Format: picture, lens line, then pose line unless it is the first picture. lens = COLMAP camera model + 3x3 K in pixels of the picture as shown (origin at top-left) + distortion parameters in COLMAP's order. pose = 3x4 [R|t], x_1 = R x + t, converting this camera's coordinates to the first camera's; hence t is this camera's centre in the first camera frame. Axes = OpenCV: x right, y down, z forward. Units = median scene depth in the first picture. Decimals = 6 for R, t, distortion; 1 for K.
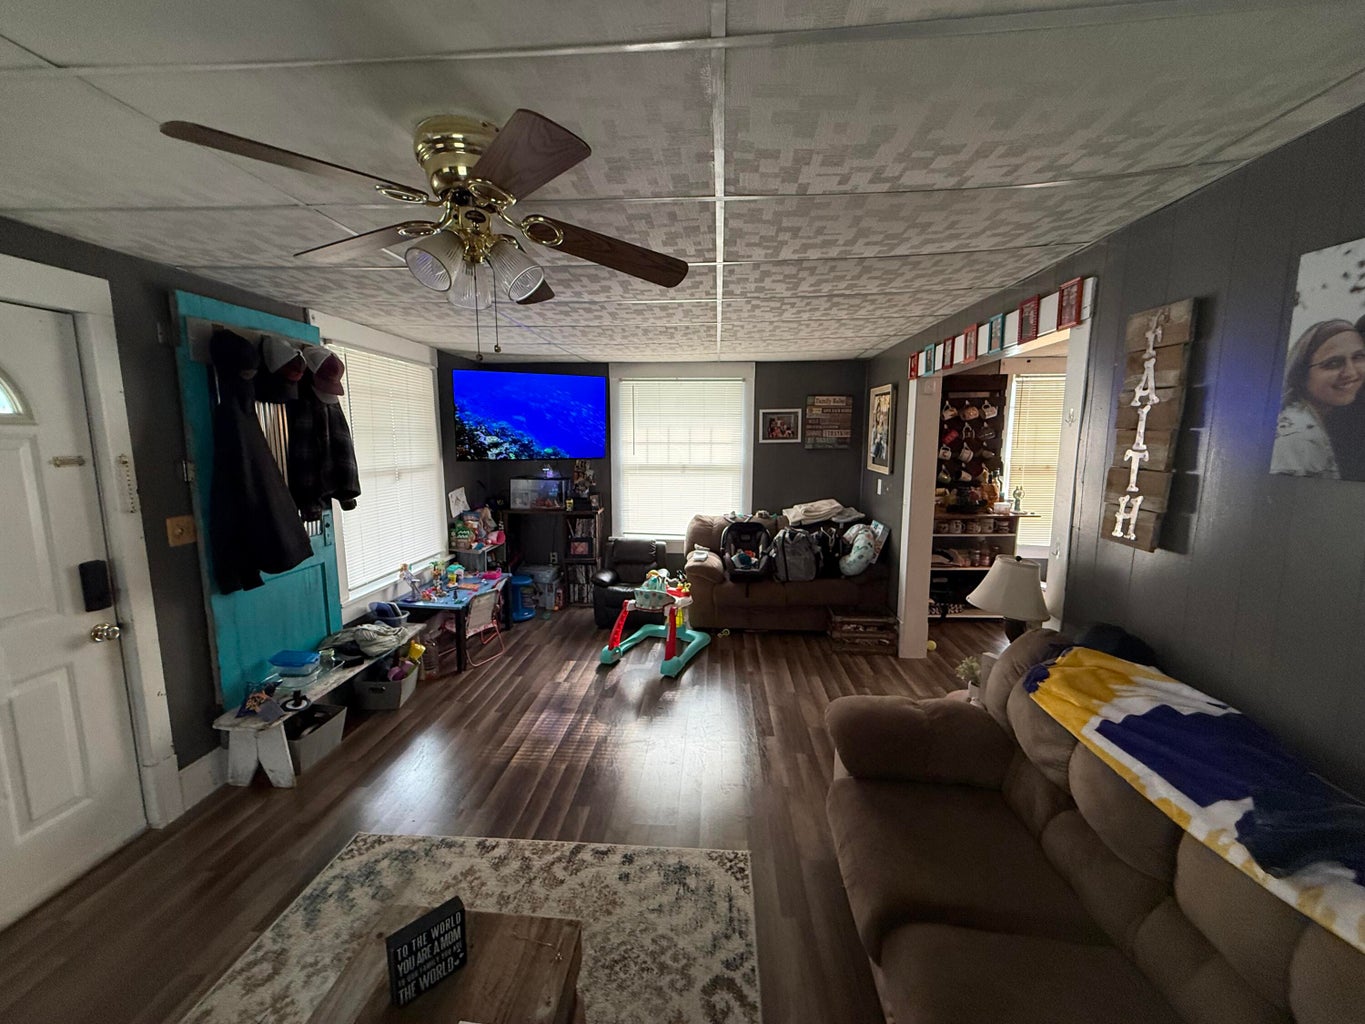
lens RADIAL K [[544.2, 0, 682.0], [0, 544.2, 506.5], [0, 0, 1]] dist [-0.000289, 0.000180]
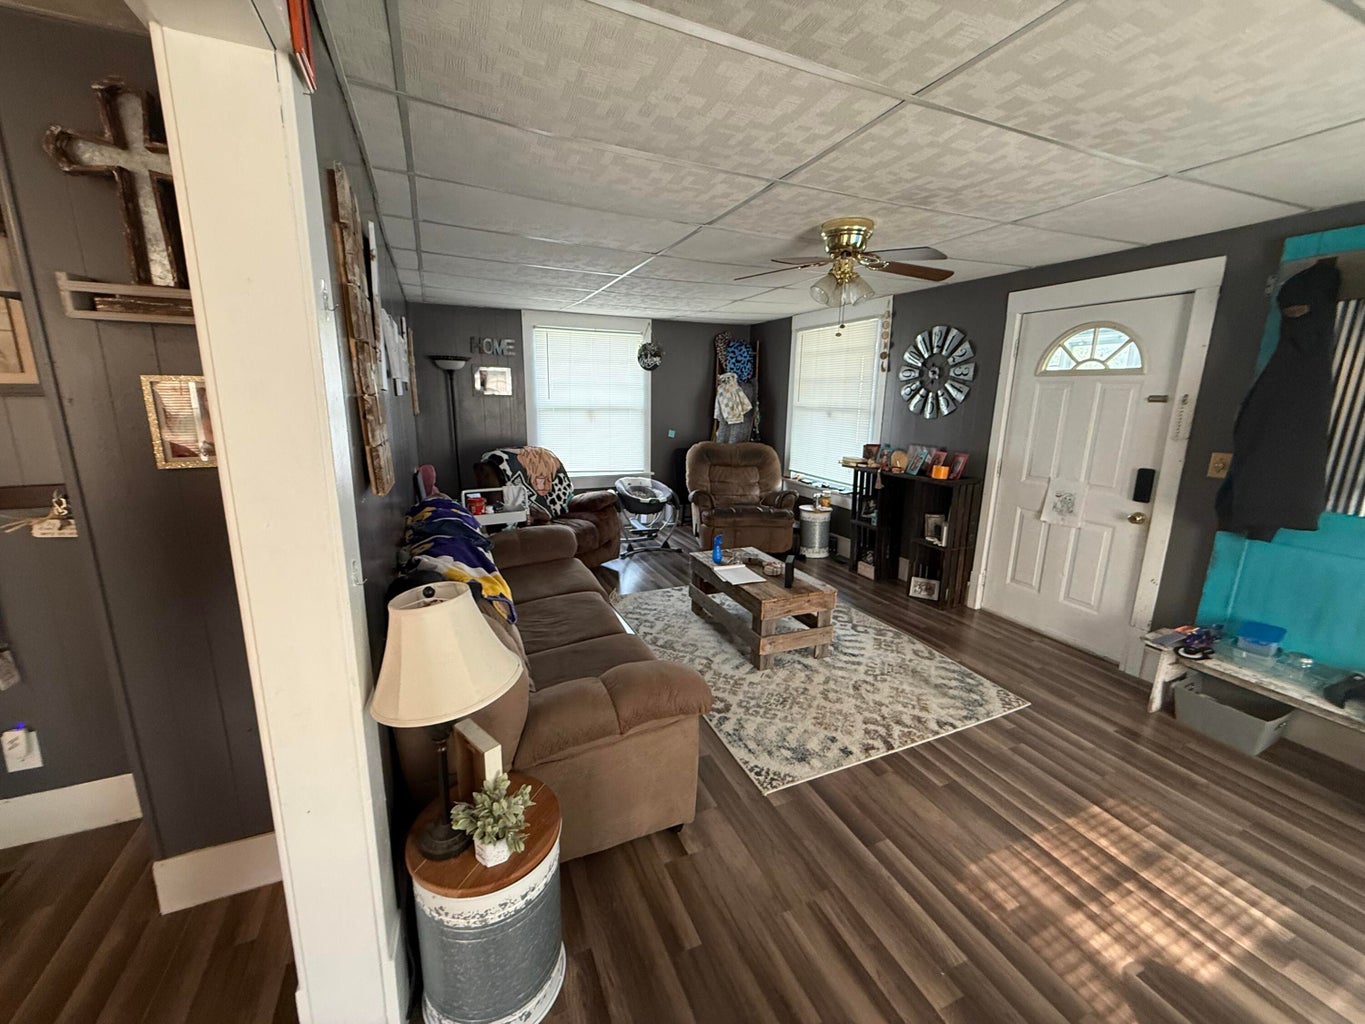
lens RADIAL K [[544.2, 0, 676.3], [0, 544.2, 511.0], [0, 0, 1]] dist [-0.000289, 0.000180]
pose [[-0.889676, 0.086786, -0.448270, 0.700294], [-0.071338, 0.943293, 0.324206, -0.173796], [0.450986, 0.320417, -0.833033, 1.667184]]
